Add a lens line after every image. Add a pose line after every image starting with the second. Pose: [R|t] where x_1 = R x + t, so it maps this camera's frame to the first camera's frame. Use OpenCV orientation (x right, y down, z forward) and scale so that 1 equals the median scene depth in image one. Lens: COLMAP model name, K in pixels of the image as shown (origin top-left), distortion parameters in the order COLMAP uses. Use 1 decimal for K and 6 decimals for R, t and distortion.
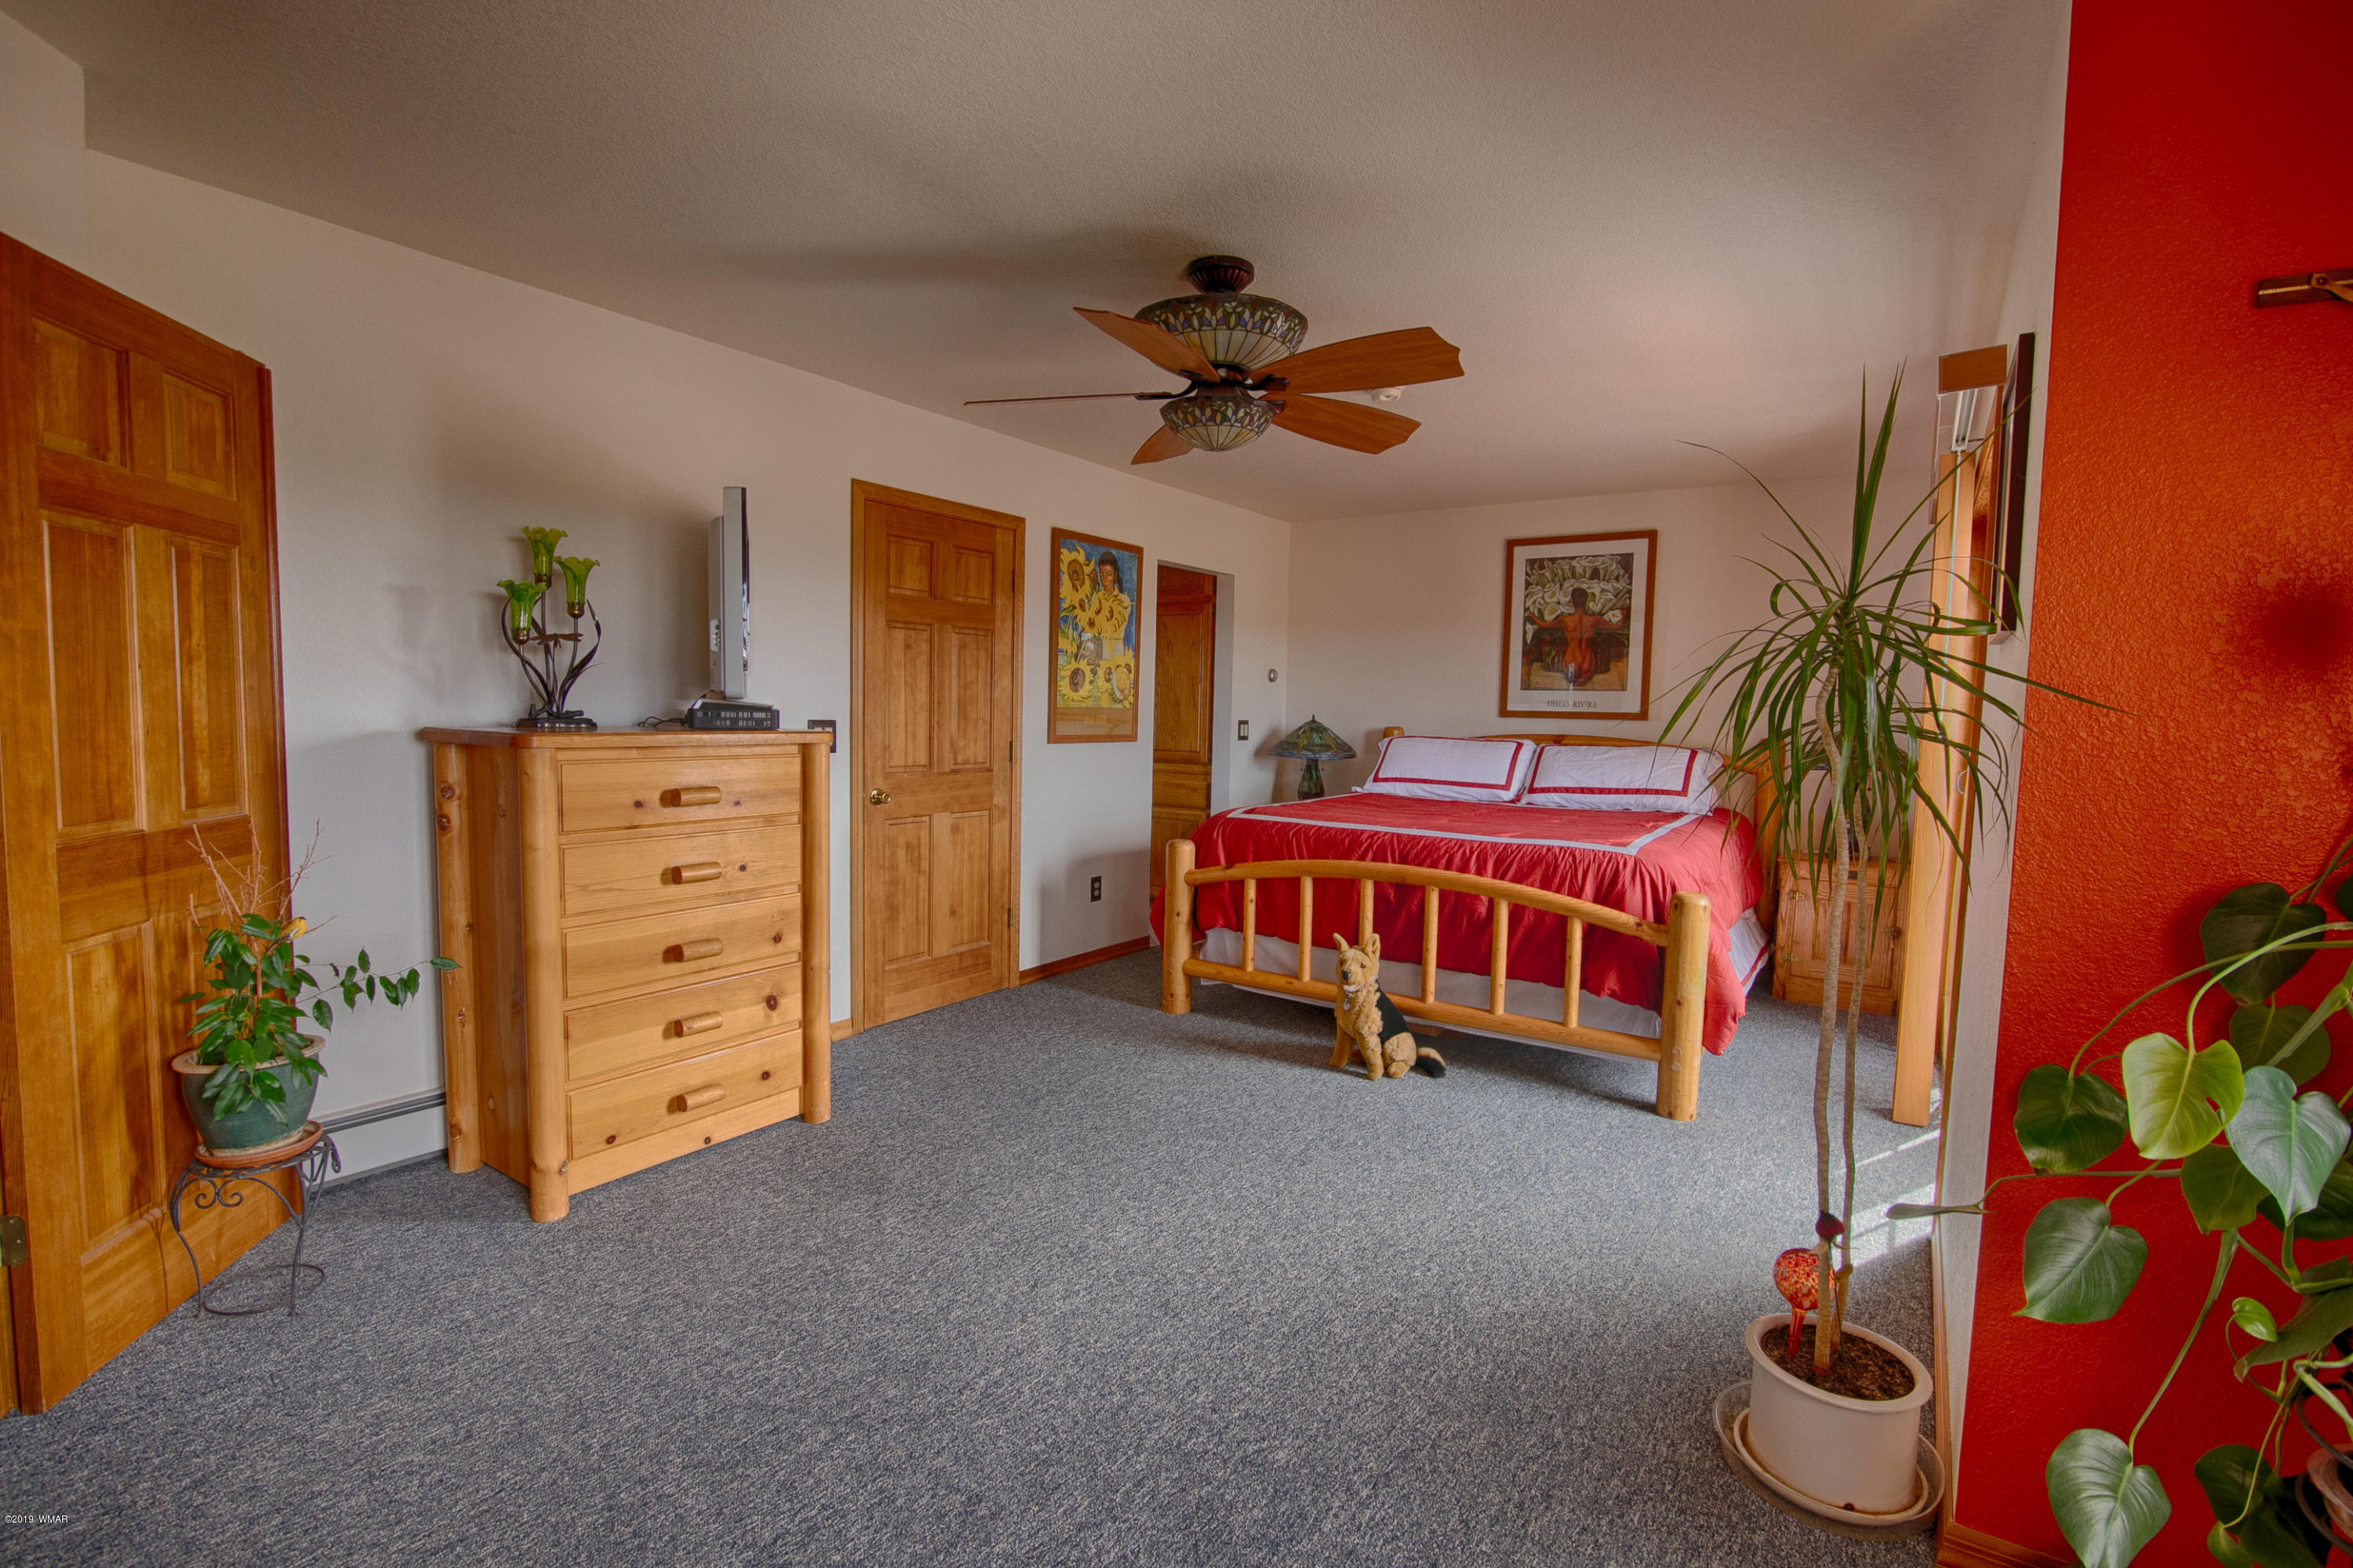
lens RADIAL K [[1077.8, 0, 1177.3], [0, 1077.8, 782.2], [0, 0, 1]] dist [-0.022769, 0.000313]
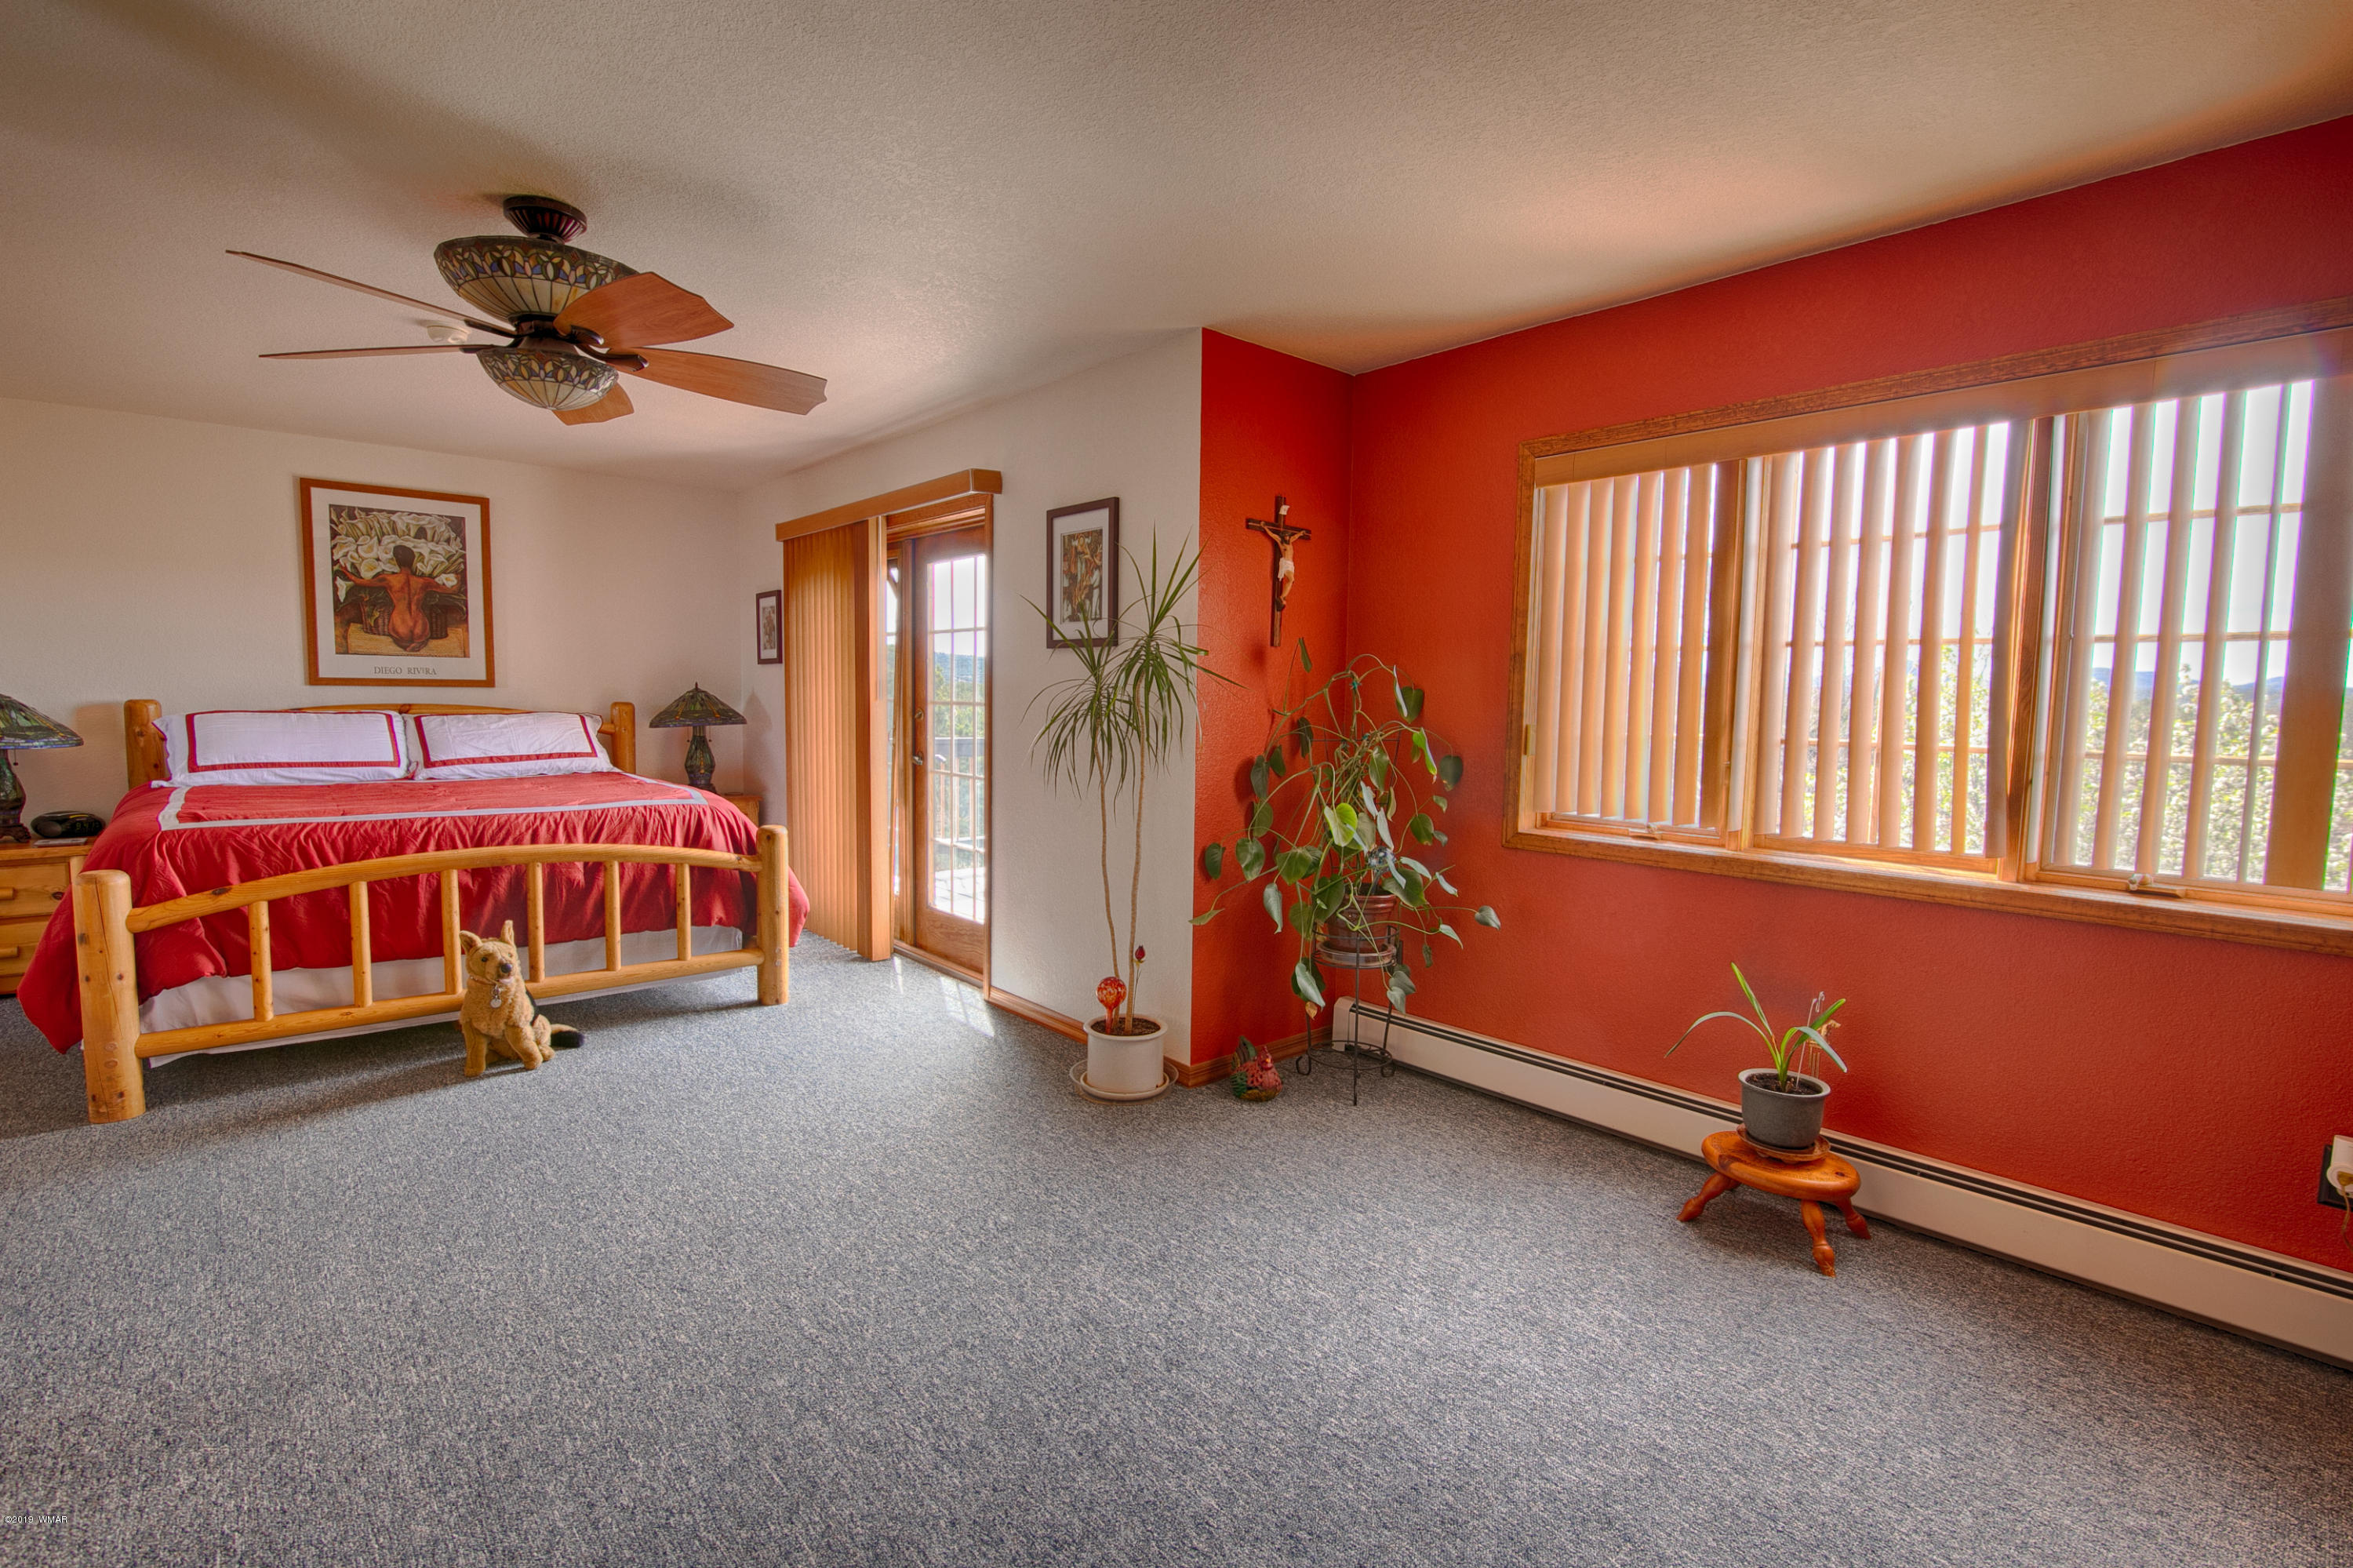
lens RADIAL K [[1077.8, 0, 1176.0], [0, 1077.8, 778.9], [0, 0, 1]] dist [-0.022769, 0.000313]
pose [[0.244450, -0.092864, 0.965205, -0.476662], [0.056451, 0.995078, 0.081442, -0.021734], [-0.968017, 0.034579, 0.248489, 0.165316]]
